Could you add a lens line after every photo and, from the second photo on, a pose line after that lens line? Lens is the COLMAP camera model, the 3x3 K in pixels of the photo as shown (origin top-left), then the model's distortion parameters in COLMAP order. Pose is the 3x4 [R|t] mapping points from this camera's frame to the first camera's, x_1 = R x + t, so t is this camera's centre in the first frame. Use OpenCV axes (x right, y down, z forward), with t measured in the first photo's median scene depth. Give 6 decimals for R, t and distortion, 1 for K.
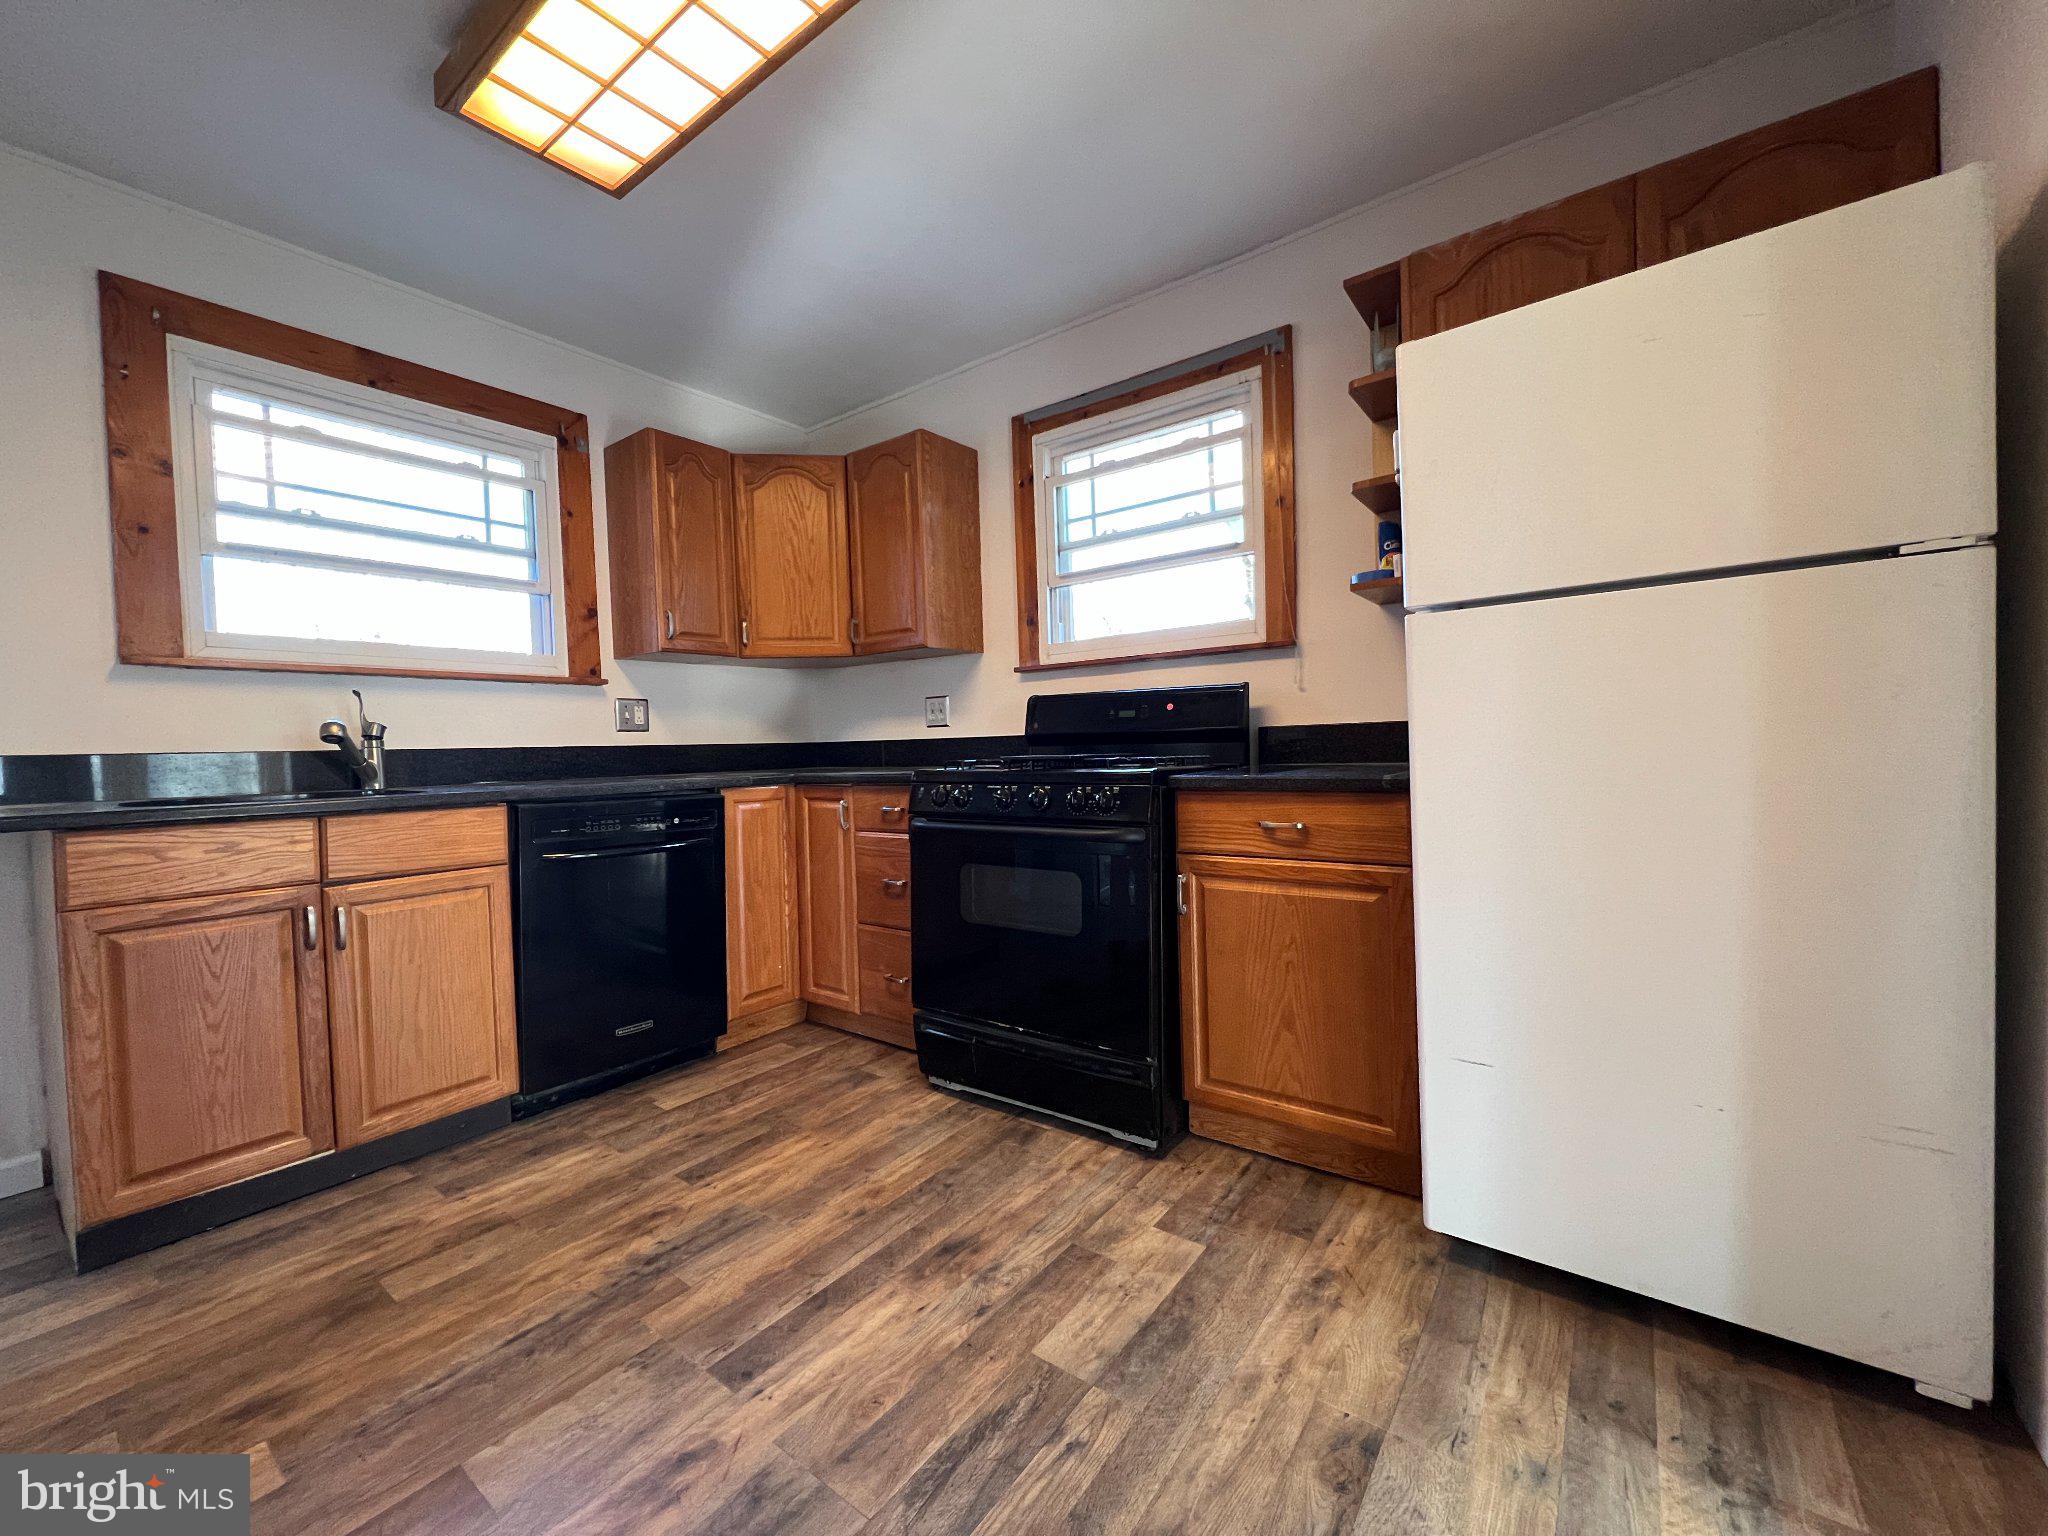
lens RADIAL K [[814.2, 0, 1022.4], [0, 814.2, 762.7], [0, 0, 1]] dist [0.000613, 0.000354]
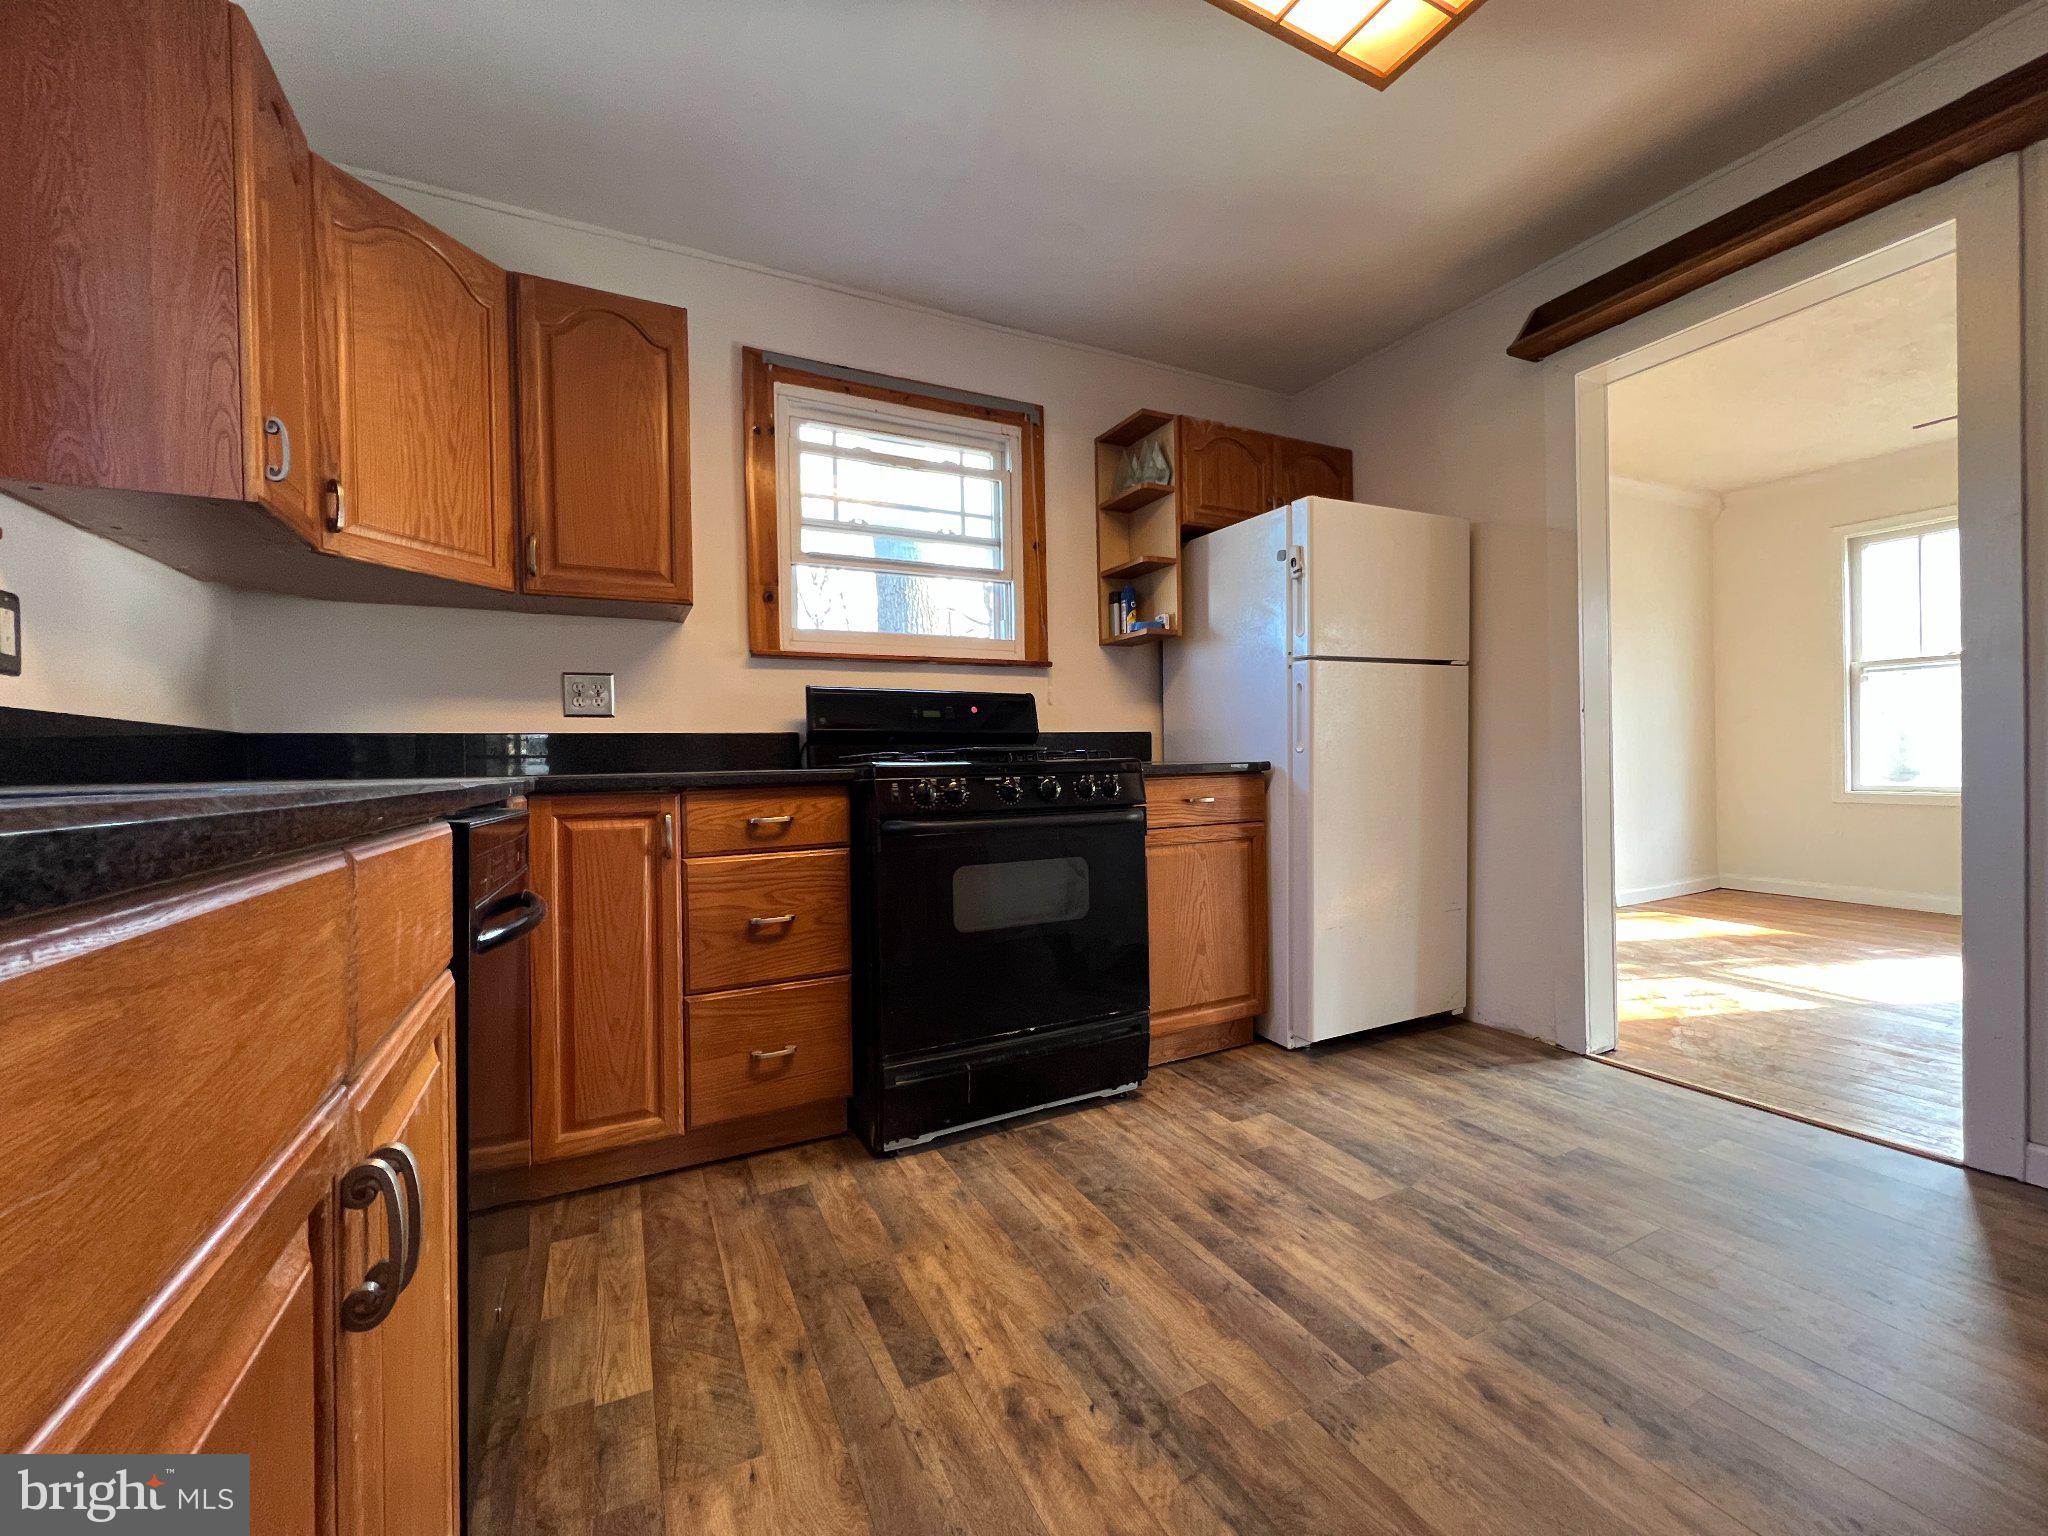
lens RADIAL K [[814.2, 0, 1024.6], [0, 814.2, 764.8], [0, 0, 1]] dist [0.000613, 0.000354]
pose [[0.441151, 0.018336, 0.897245, -0.988446], [0.027839, 0.999030, -0.034104, 0.054434], [-0.897001, 0.040024, 0.440213, 0.645820]]
